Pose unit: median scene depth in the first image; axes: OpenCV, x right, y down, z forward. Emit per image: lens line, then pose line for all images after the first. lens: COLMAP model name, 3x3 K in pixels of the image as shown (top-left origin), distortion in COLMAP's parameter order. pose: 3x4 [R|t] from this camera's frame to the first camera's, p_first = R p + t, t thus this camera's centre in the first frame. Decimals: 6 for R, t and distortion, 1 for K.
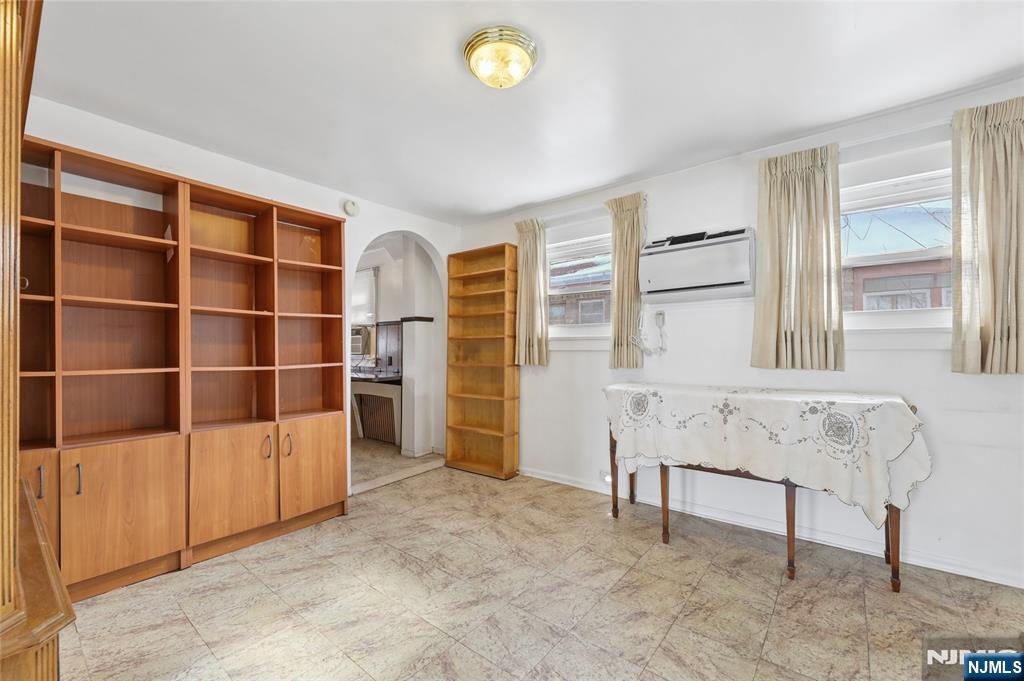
lens RADIAL K [[415.4, 0, 509.8], [0, 415.4, 337.7], [0, 0, 1]] dist [-0.001727, 0.000399]
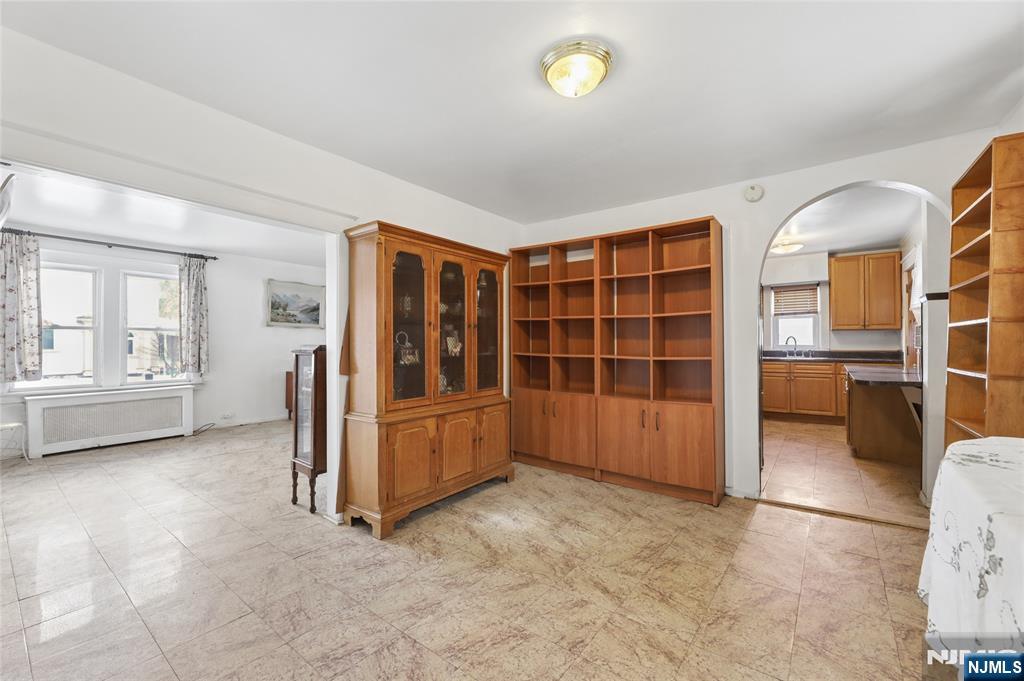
lens RADIAL K [[413.7, 0, 512.0], [0, 413.7, 340.5], [0, 0, 1]] dist [-0.001009, 0.000038]
pose [[0.031989, -0.004558, -0.999478, 0.746626], [0.027221, 0.999623, -0.003688, 0.014985], [0.999117, -0.027089, 0.032101, 0.605421]]
